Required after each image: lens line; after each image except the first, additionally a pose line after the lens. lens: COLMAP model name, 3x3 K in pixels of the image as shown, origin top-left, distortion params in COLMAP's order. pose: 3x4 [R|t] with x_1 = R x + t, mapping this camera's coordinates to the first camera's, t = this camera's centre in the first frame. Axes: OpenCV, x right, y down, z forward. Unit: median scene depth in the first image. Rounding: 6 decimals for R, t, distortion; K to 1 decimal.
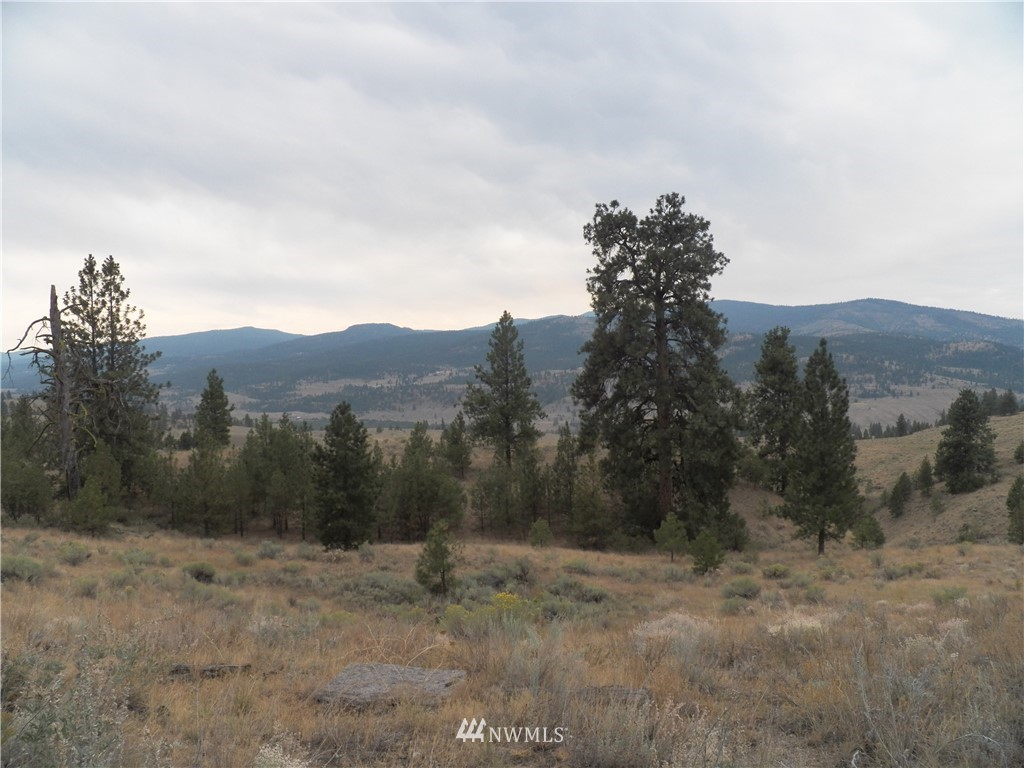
lens RADIAL K [[833.5, 0, 517.2], [0, 833.5, 382.1], [0, 0, 1]] dist [-0.141451, 0.107578]
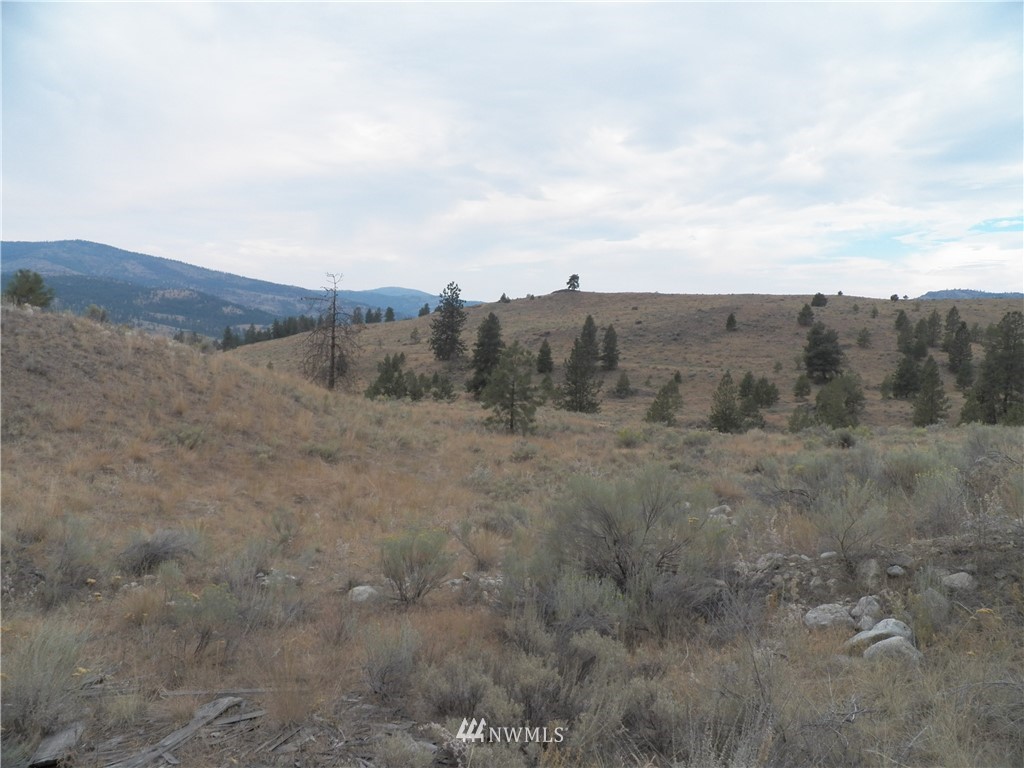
lens RADIAL K [[833.5, 0, 510.1], [0, 833.5, 383.2], [0, 0, 1]] dist [-0.141451, 0.107578]
pose [[0.622793, -0.030416, 0.781796, -0.013576], [-0.023145, 0.998090, 0.057269, 0.034487], [-0.782045, -0.053761, 0.620899, -0.401882]]
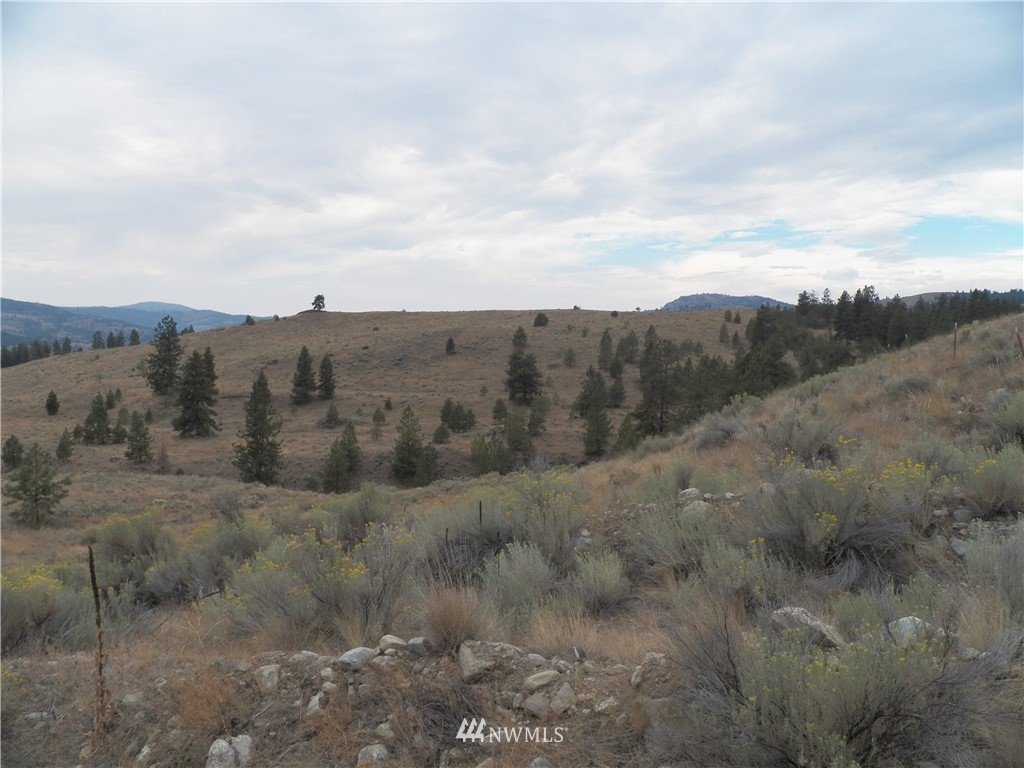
lens RADIAL K [[833.5, 0, 513.1], [0, 833.5, 380.1], [0, 0, 1]] dist [-0.141451, 0.107578]
pose [[0.387079, -0.037330, 0.921291, 0.005329], [0.004847, 0.999249, 0.038453, -0.040515], [-0.922034, -0.010418, 0.386969, -0.663880]]
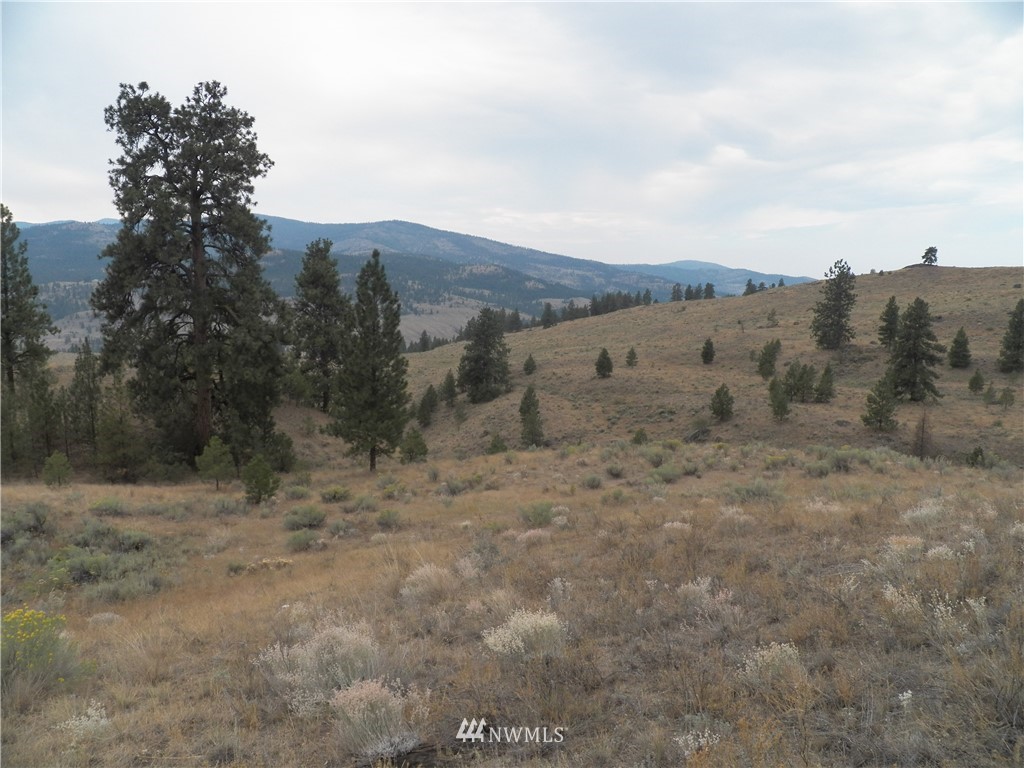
lens RADIAL K [[833.5, 0, 513.7], [0, 833.5, 379.9], [0, 0, 1]] dist [-0.141451, 0.107578]
pose [[0.851825, -0.029934, 0.522970, -0.001386], [-0.021725, 0.995488, 0.092367, 0.004697], [-0.523376, -0.090042, 0.847331, 0.056255]]
